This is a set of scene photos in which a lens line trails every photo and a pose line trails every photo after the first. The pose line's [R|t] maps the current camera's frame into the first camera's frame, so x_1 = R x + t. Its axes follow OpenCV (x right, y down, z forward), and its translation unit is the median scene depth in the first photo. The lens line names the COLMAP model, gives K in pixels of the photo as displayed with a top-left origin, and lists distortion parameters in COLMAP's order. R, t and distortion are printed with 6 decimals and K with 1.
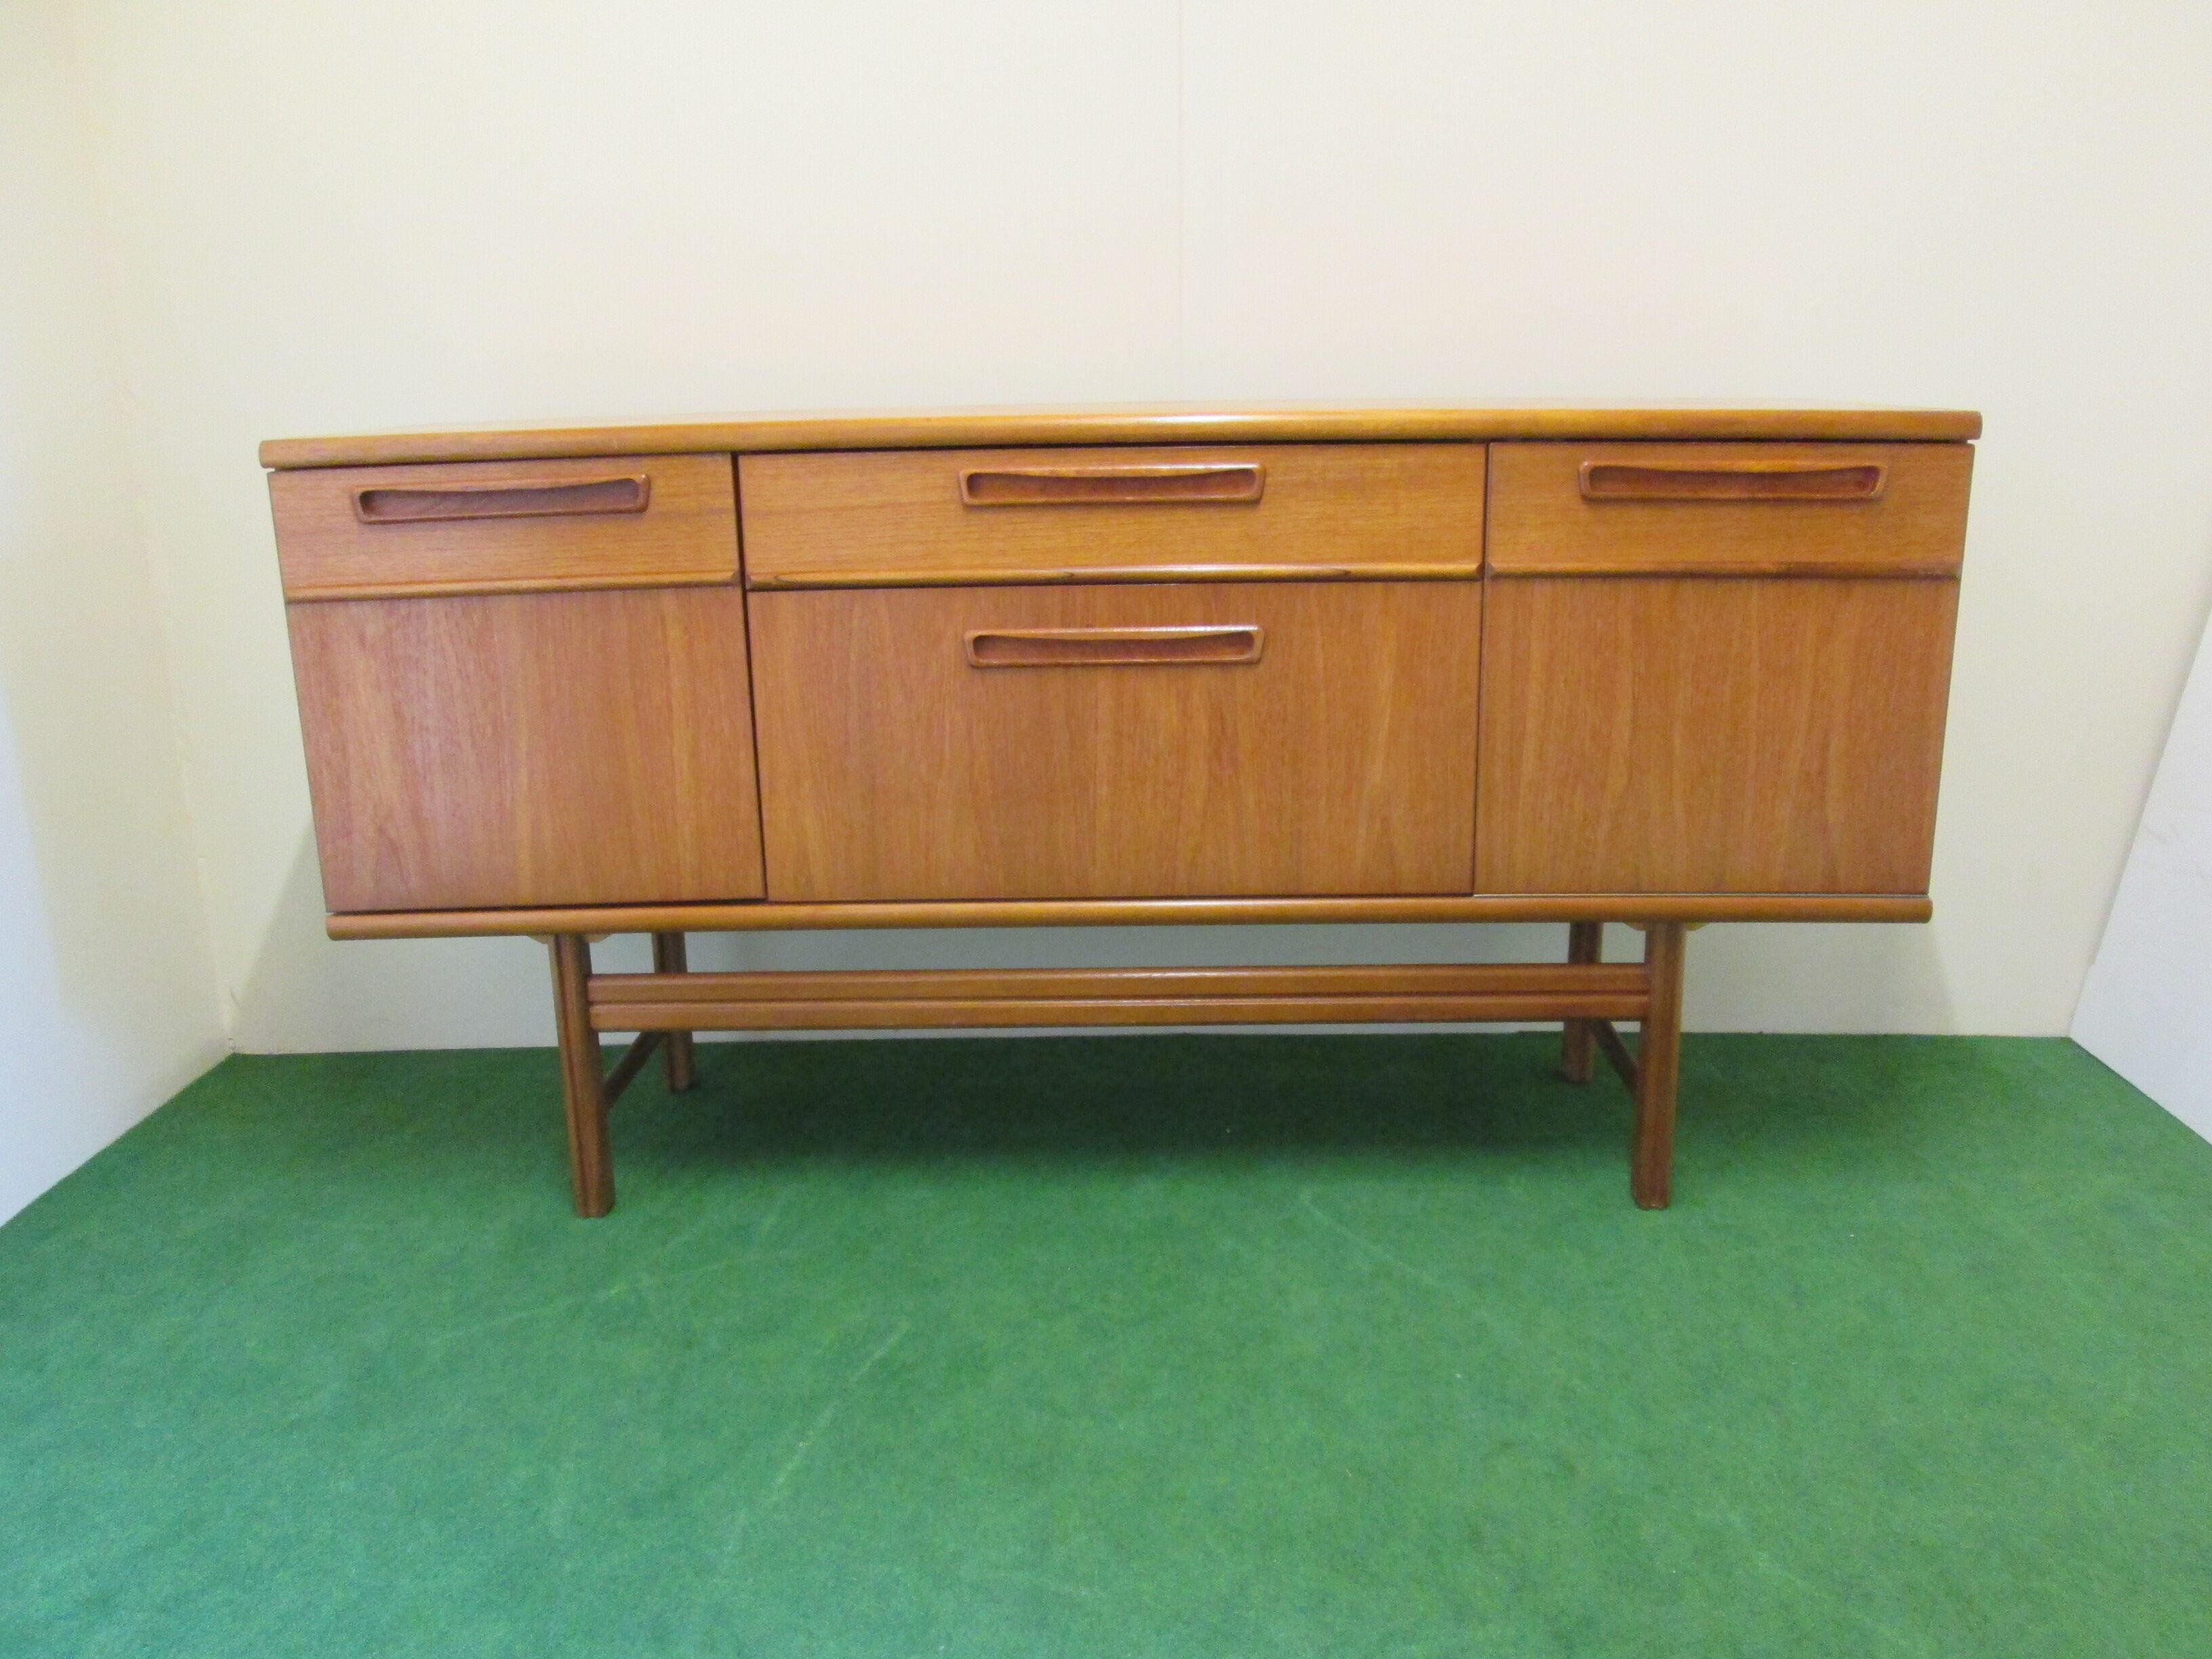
lens RADIAL K [[1832.0, 0, 1087.8], [0, 1832.0, 799.6], [0, 0, 1]] dist [-0.058548, 0.033376]
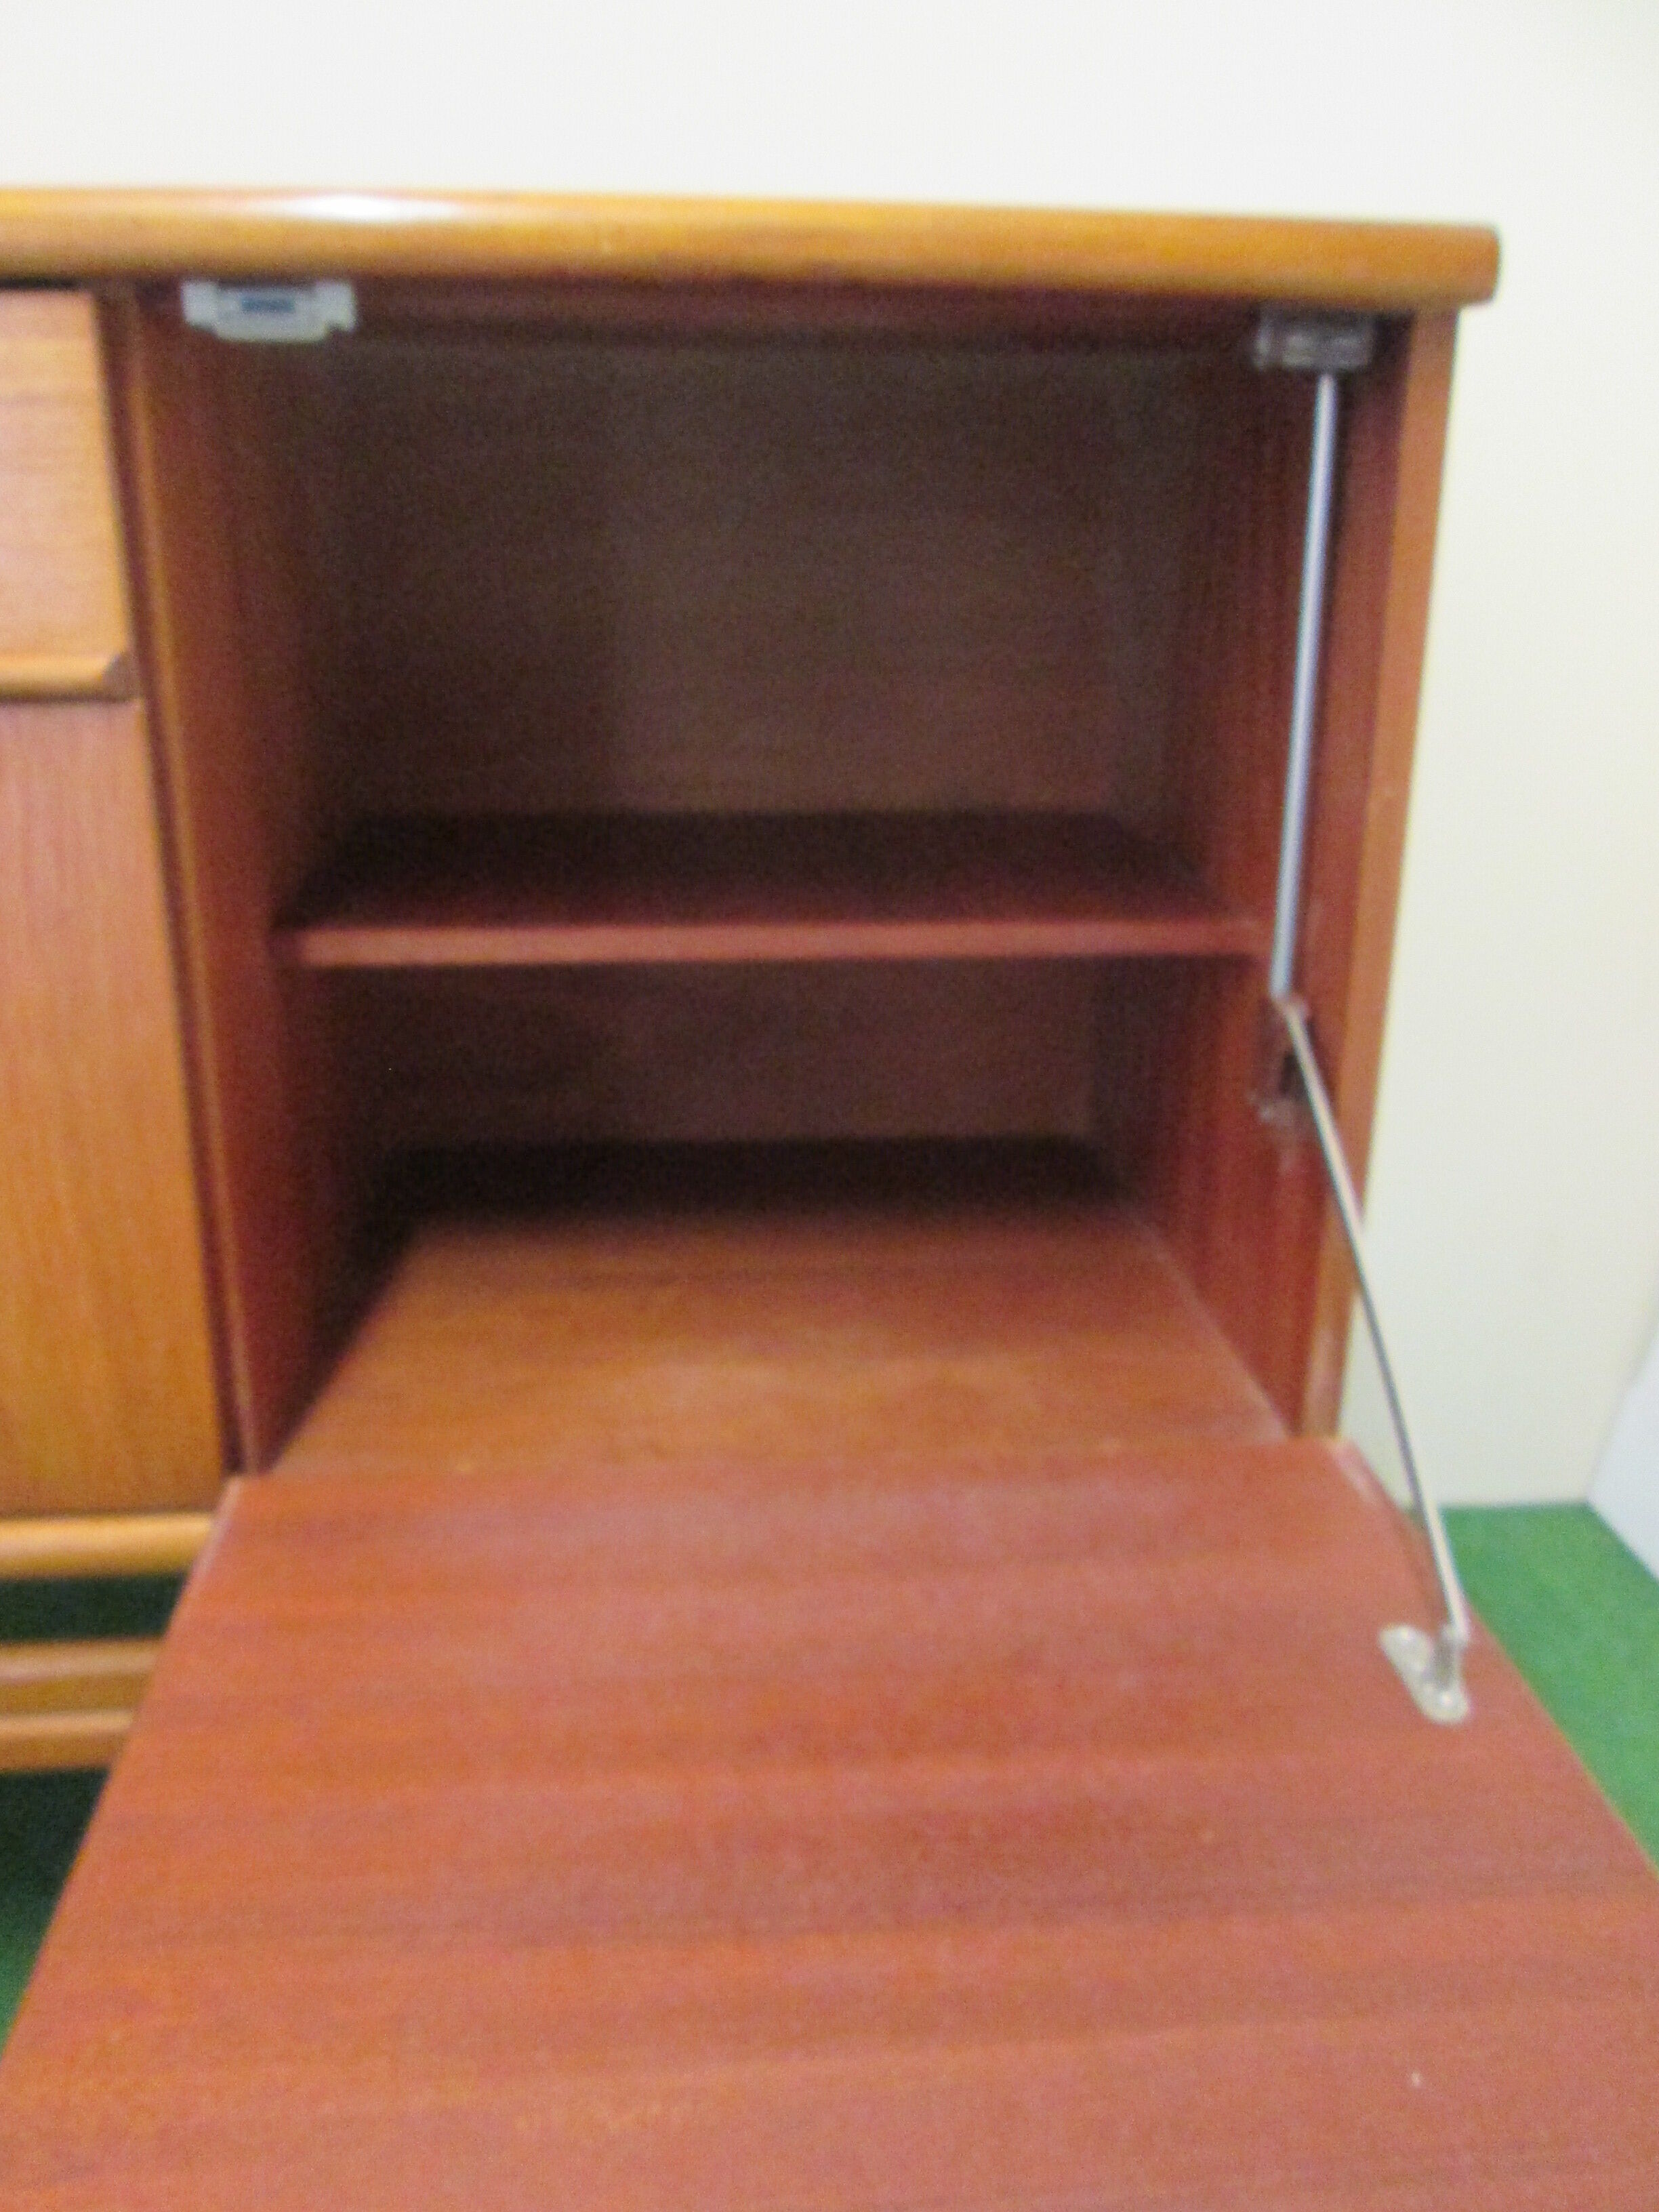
lens RADIAL K [[1832.0, 0, 845.2], [0, 1832.0, 1118.9], [0, 0, 1]] dist [-0.058548, 0.033376]
pose [[0.990954, -0.016613, 0.133169, 0.300276], [0.003954, 0.995492, 0.094761, -0.071488], [-0.134143, -0.093377, 0.986553, 0.620074]]
